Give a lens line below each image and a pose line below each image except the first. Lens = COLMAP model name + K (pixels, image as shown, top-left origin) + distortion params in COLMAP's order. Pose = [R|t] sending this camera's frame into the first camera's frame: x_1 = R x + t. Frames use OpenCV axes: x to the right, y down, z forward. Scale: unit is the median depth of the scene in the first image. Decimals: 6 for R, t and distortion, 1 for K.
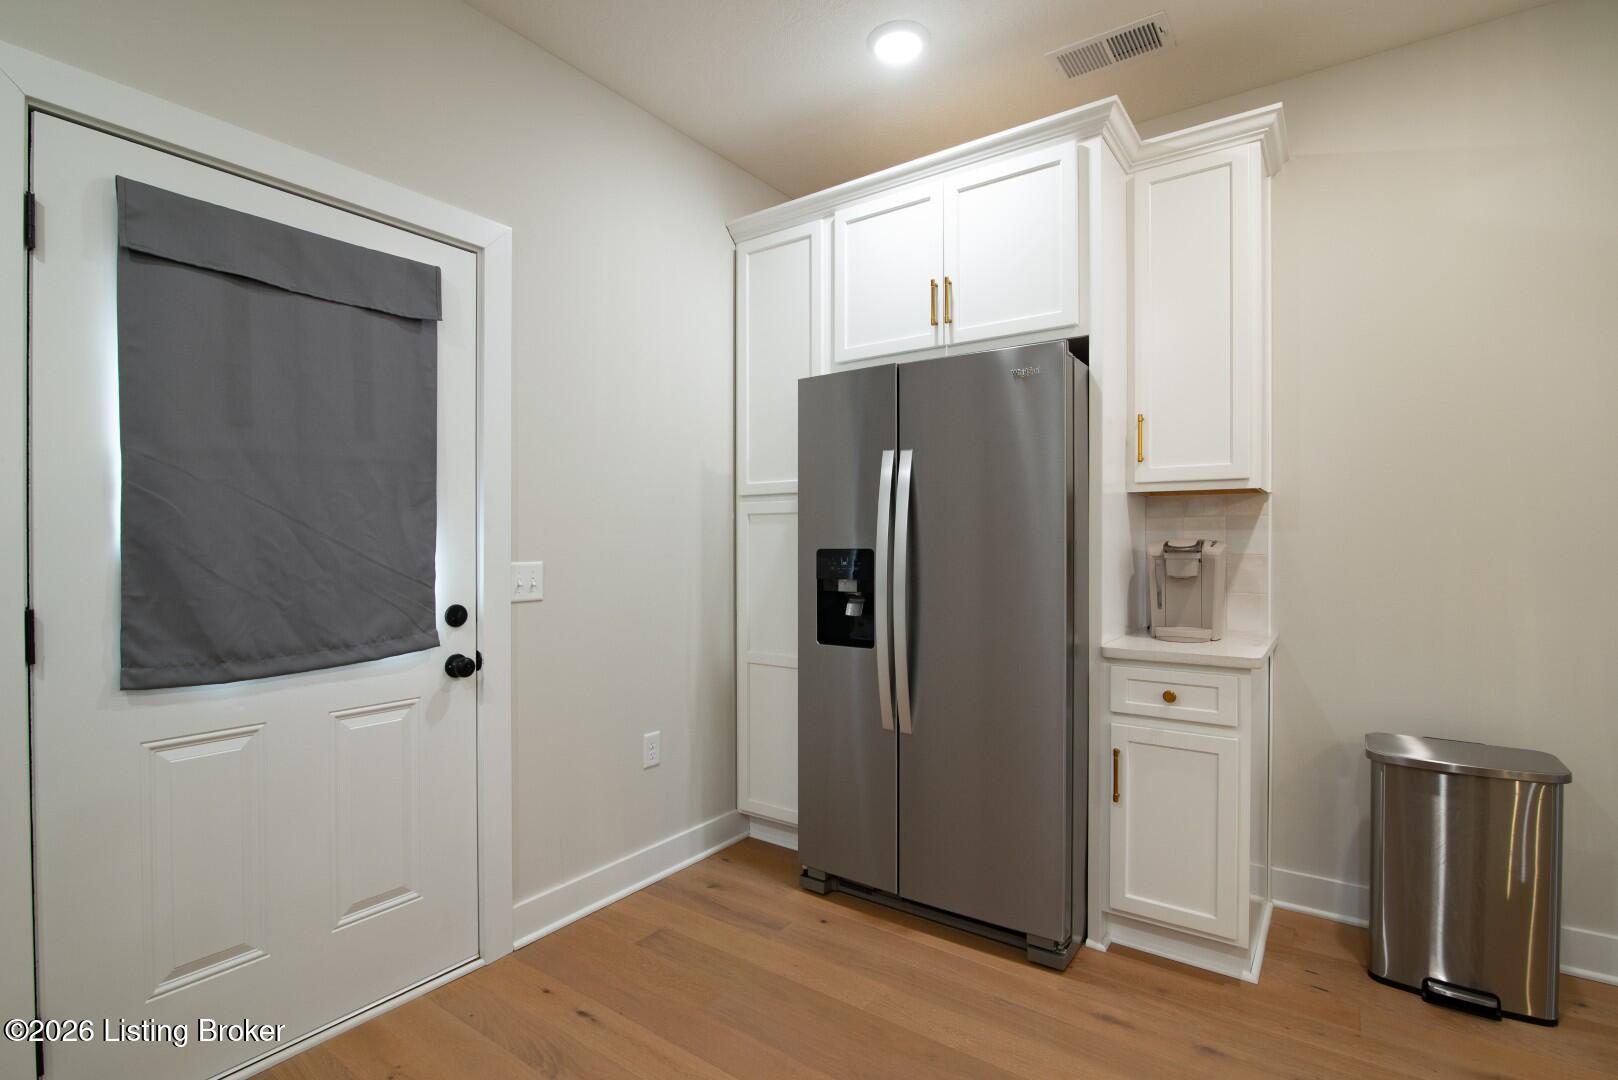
lens RADIAL K [[760.0, 0, 809.5], [0, 760.0, 543.8], [0, 0, 1]] dist [-0.005179, -0.000575]
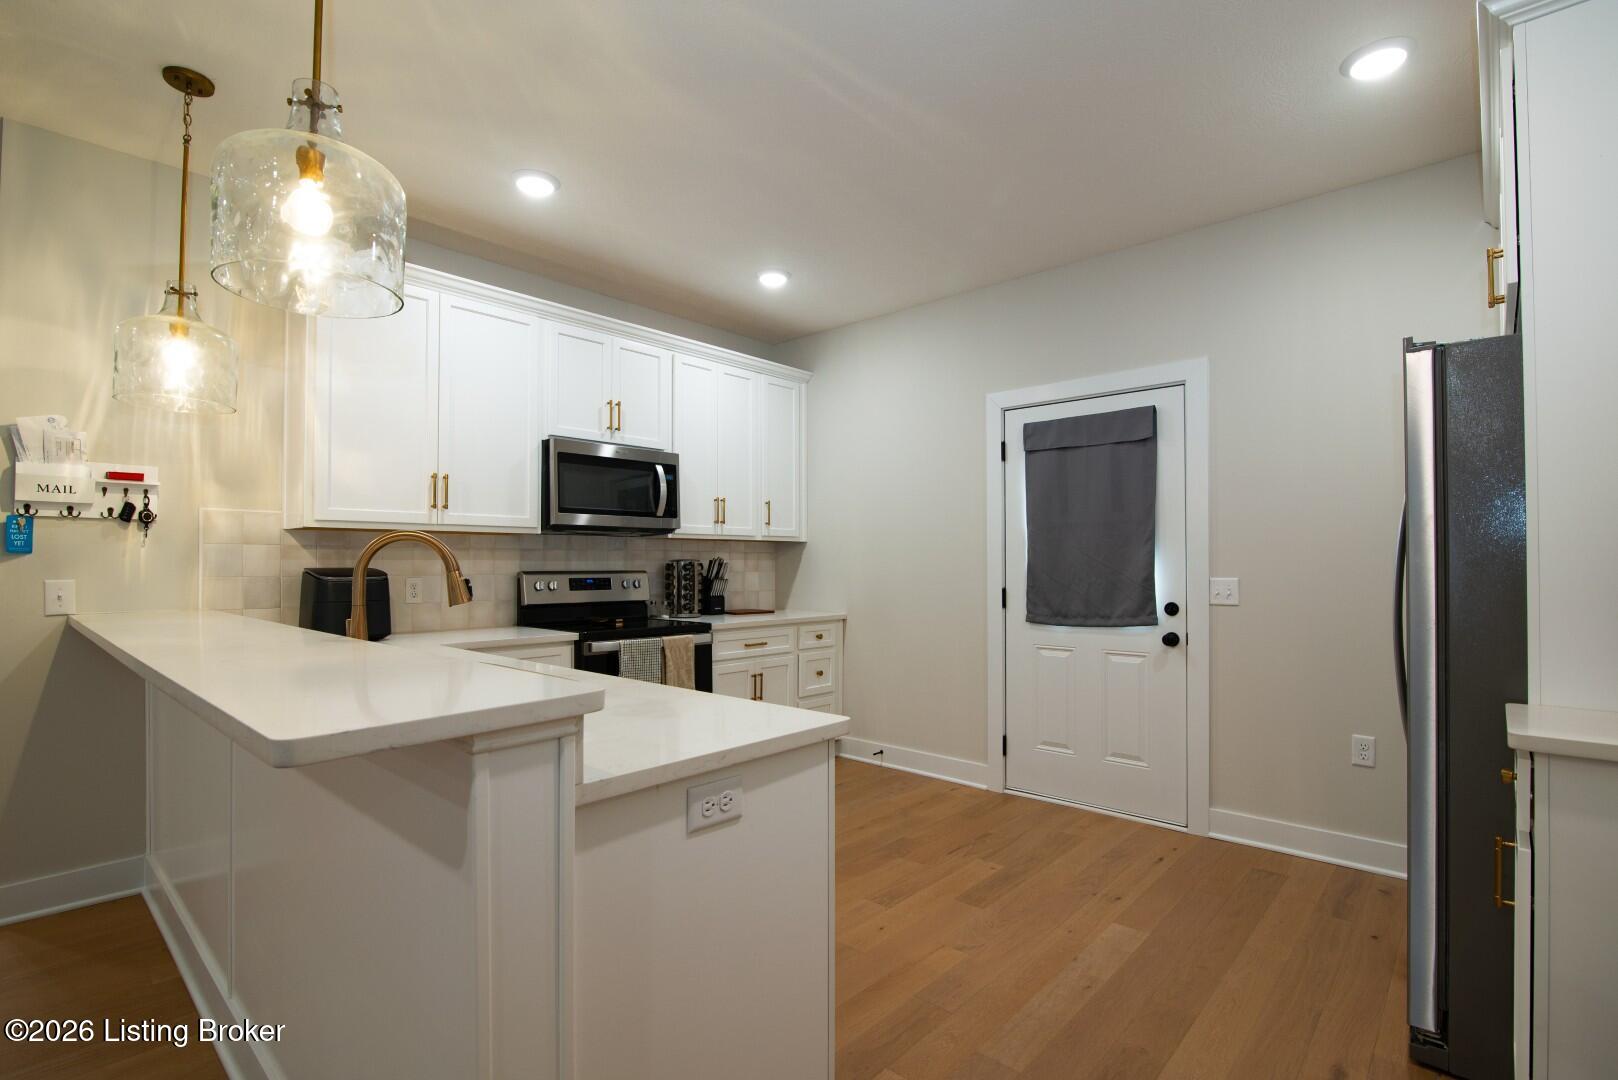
lens RADIAL K [[760.0, 0, 808.4], [0, 760.0, 549.4], [0, 0, 1]] dist [-0.005179, -0.000575]
pose [[-0.122172, -0.021893, -0.992267, 1.302934], [-0.004575, 0.999758, -0.021495, 0.004512], [0.992498, 0.001914, -0.122243, 0.427940]]
